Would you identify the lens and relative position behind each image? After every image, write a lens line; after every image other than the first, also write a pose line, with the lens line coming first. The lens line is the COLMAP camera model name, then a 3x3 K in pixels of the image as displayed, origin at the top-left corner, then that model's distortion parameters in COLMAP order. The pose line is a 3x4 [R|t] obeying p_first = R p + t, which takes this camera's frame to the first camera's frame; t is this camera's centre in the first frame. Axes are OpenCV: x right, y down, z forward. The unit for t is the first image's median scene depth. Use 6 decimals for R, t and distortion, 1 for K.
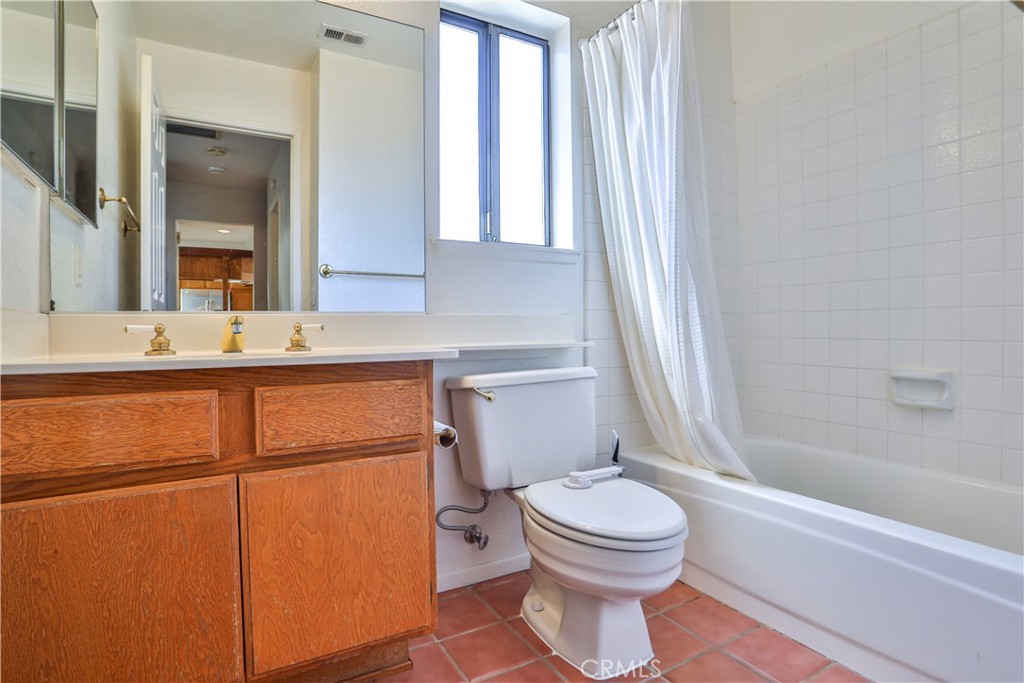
lens RADIAL K [[532.0, 0, 519.3], [0, 532.0, 333.5], [0, 0, 1]] dist [-0.071654, 0.031936]
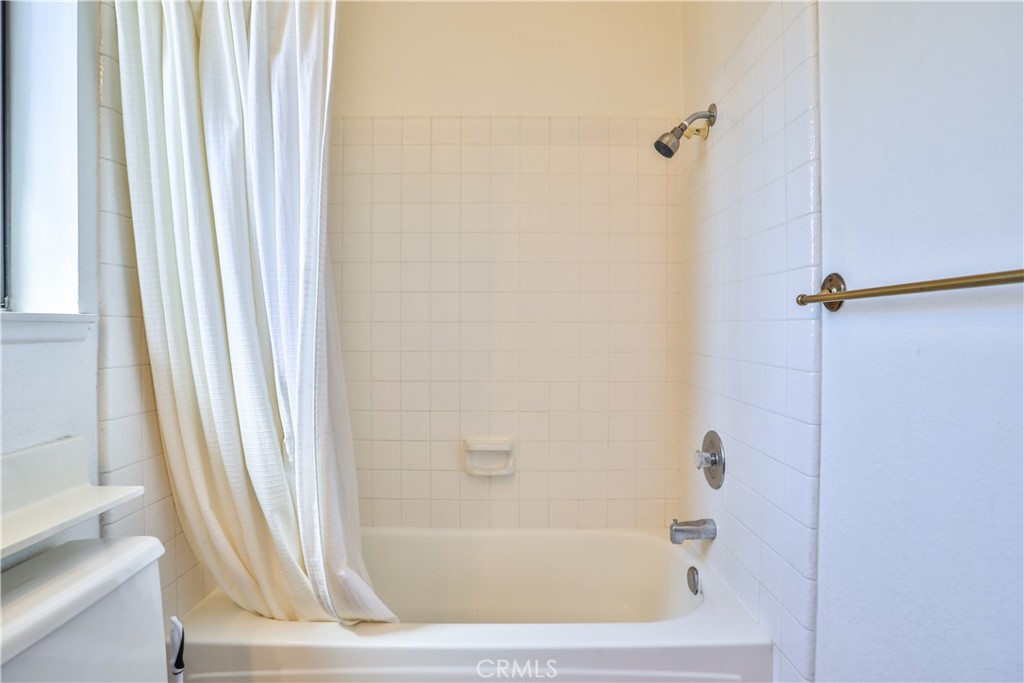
lens RADIAL K [[532.0, 0, 519.3], [0, 532.0, 333.5], [0, 0, 1]] dist [-0.071654, 0.031936]
pose [[0.496844, -0.005664, 0.867821, -0.132838], [0.002082, 0.999984, 0.005334, -0.144606], [-0.867837, -0.000843, 0.496848, 0.369734]]
